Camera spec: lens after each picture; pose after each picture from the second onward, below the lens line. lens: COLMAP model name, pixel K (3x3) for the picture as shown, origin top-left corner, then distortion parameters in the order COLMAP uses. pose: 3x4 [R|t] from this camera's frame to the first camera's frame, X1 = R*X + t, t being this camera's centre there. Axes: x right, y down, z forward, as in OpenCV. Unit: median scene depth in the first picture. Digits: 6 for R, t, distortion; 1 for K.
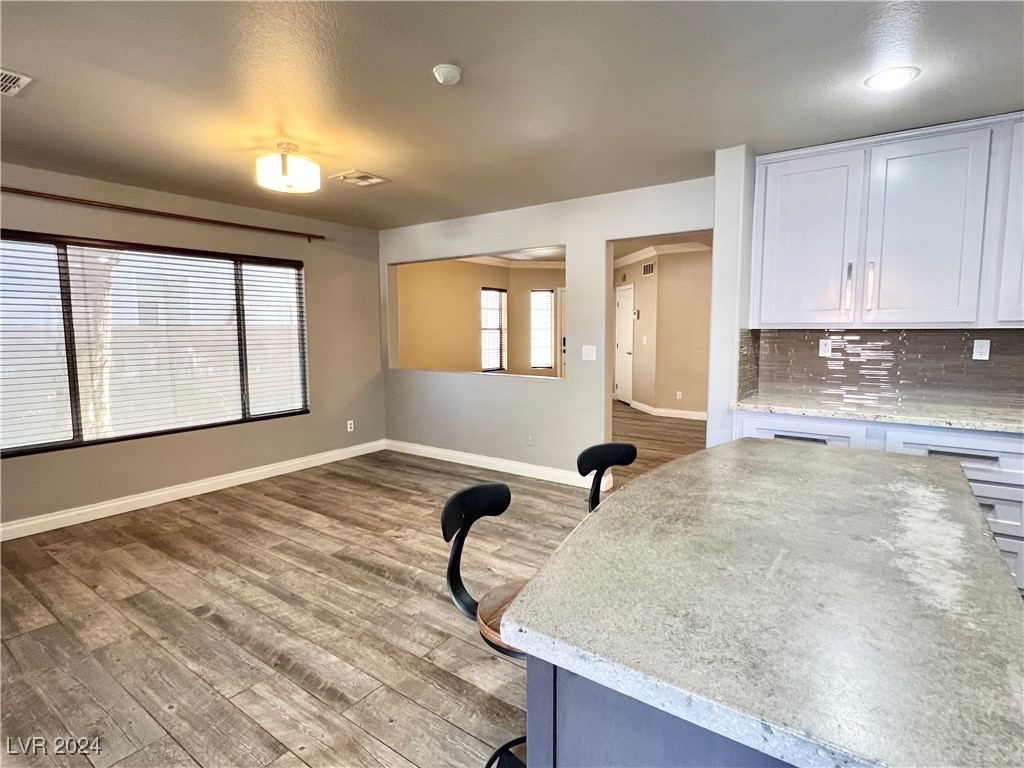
lens RADIAL K [[533.4, 0, 516.1], [0, 533.4, 382.4], [0, 0, 1]] dist [-0.001181, -0.000094]
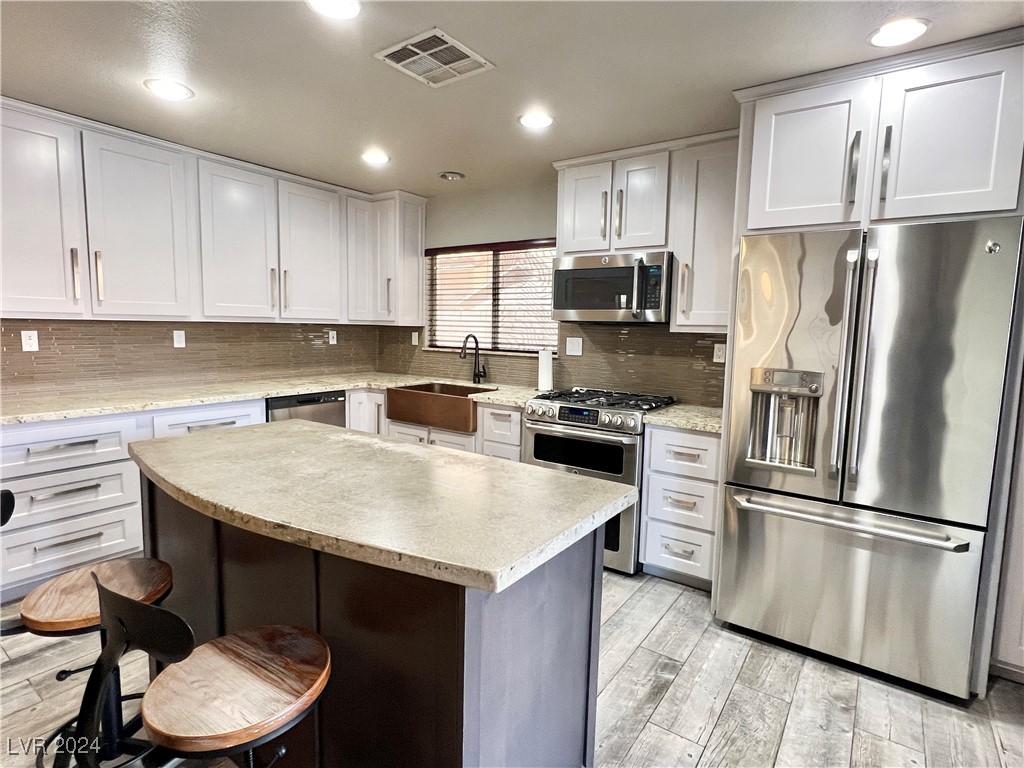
lens RADIAL K [[533.4, 0, 516.1], [0, 533.4, 382.4], [0, 0, 1]] dist [-0.001181, -0.000094]
pose [[-0.006226, -0.102757, 0.994687, -0.636367], [0.082591, 0.991255, 0.102919, -0.050315], [-0.996564, 0.082793, 0.002315, 0.508852]]
